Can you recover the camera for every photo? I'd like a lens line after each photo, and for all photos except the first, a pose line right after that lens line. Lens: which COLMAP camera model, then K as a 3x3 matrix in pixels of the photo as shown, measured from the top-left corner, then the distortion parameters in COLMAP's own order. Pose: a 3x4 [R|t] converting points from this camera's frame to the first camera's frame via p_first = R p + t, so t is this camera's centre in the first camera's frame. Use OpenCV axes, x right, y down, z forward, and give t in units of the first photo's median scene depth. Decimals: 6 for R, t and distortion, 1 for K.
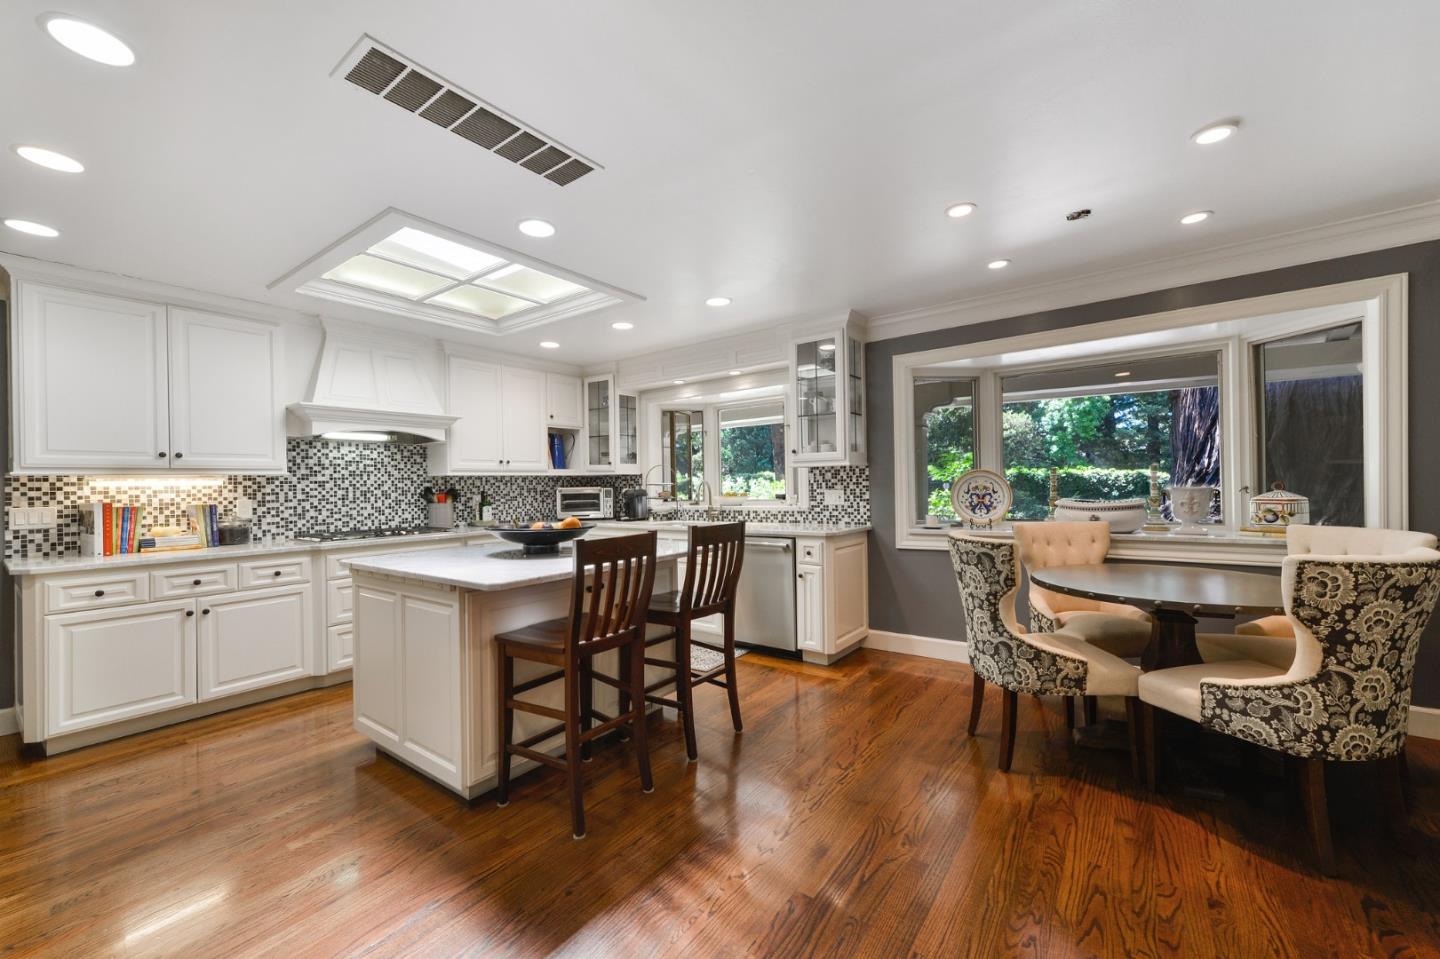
lens RADIAL K [[573.1, 0, 715.4], [0, 573.1, 480.8], [0, 0, 1]] dist [-0.000657, -0.000271]
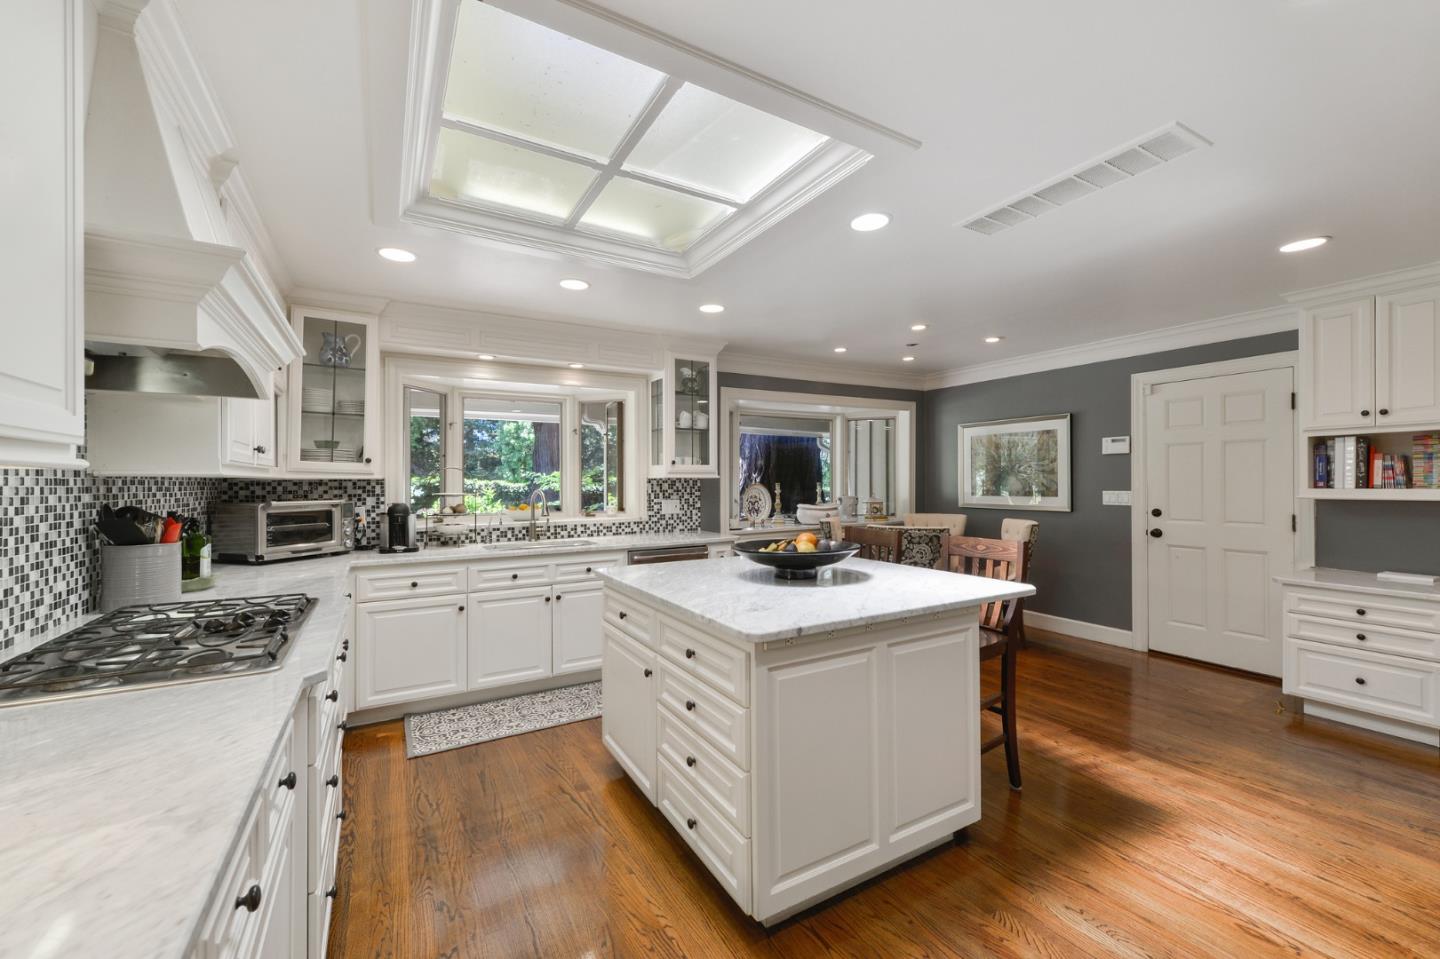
lens RADIAL K [[573.1, 0, 715.4], [0, 573.1, 480.8], [0, 0, 1]] dist [-0.000657, -0.000271]
pose [[0.400094, 0.018801, 0.916281, -0.734285], [-0.005930, 0.999822, -0.017925, -0.000621], [-0.916455, 0.001738, 0.400134, 0.500137]]
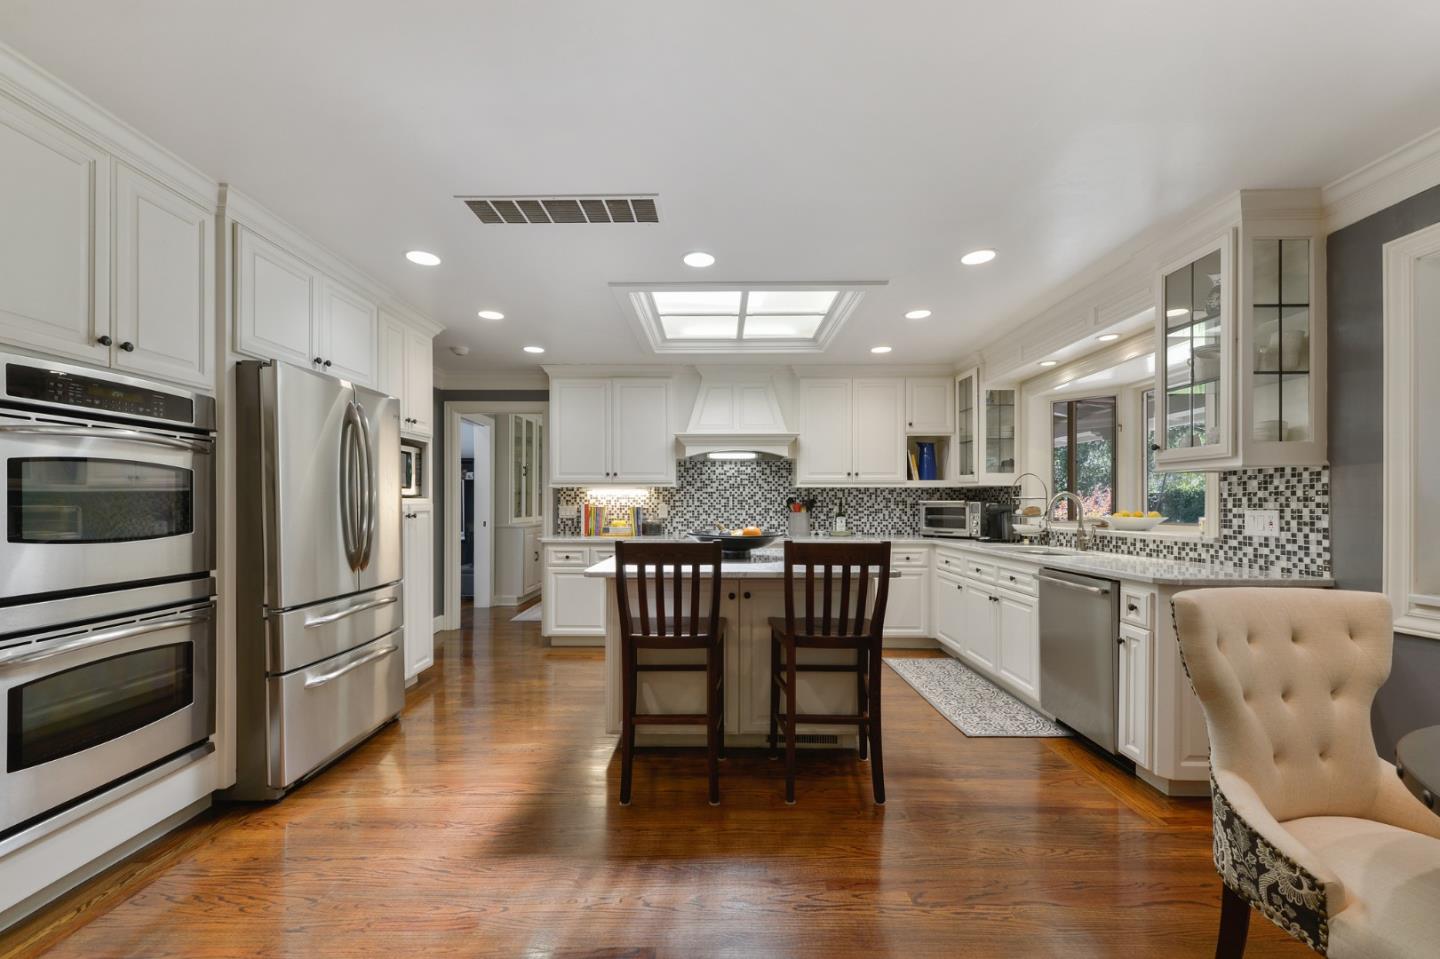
lens RADIAL K [[585.0, 0, 709.7], [0, 585.0, 502.6], [0, 0, 1]] dist [-0.000518, -0.000502]
pose [[0.585119, 0.017791, -0.810752, 0.358197], [-0.007961, 0.999837, 0.016194, 0.003130], [0.810909, -0.003021, 0.585165, 0.211178]]
